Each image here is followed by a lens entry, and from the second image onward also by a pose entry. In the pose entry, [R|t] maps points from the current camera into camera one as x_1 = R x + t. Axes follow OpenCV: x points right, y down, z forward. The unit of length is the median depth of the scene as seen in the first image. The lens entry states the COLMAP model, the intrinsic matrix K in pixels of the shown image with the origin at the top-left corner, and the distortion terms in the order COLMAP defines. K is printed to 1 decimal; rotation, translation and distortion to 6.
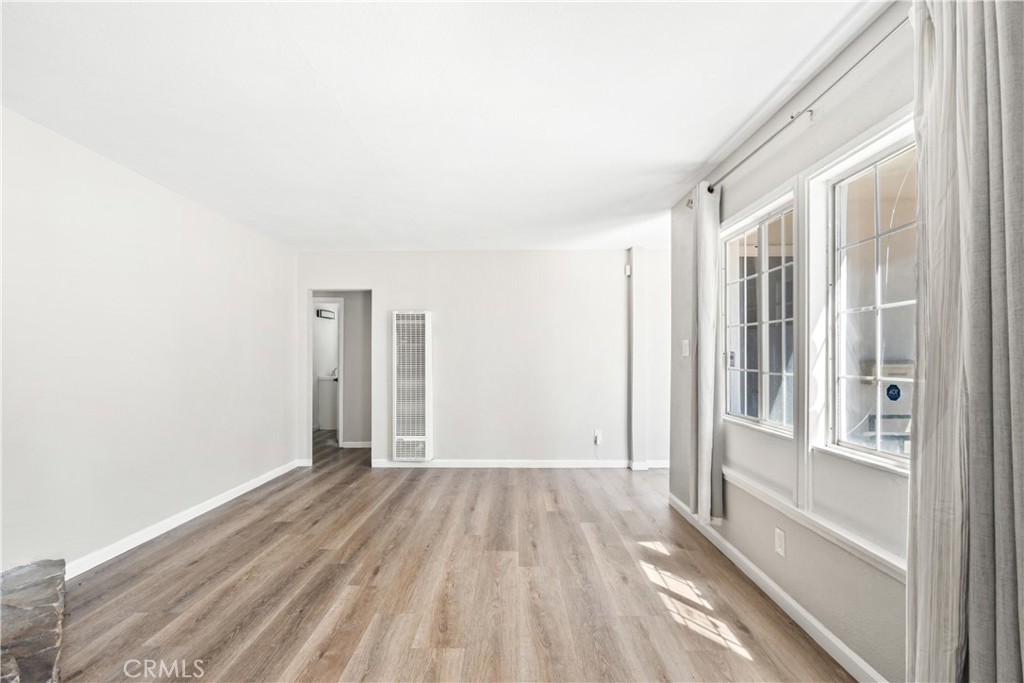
lens RADIAL K [[448.8, 0, 511.4], [0, 448.8, 357.0], [0, 0, 1]] dist [0.000820, 0.000062]
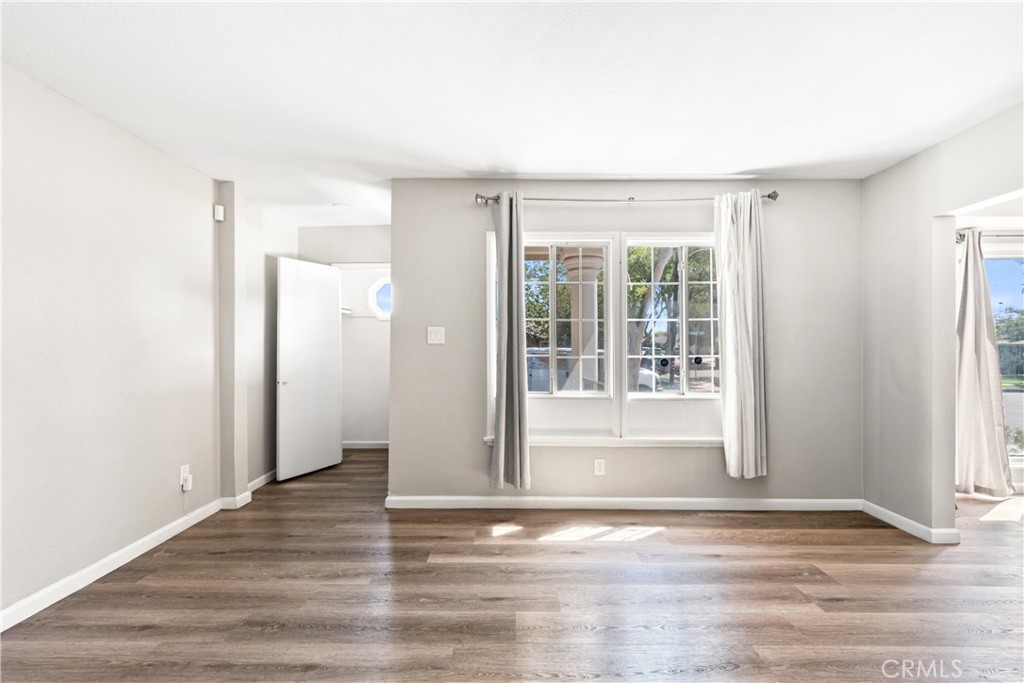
lens RADIAL K [[461.4, 0, 479.6], [0, 461.4, 357.6], [0, 0, 1]] dist [-0.001984, -0.000270]
pose [[-0.005842, -0.013552, 0.999891, -0.912612], [-0.000680, 0.999908, 0.013548, 0.019276], [-0.999983, -0.000601, -0.005851, 1.347410]]
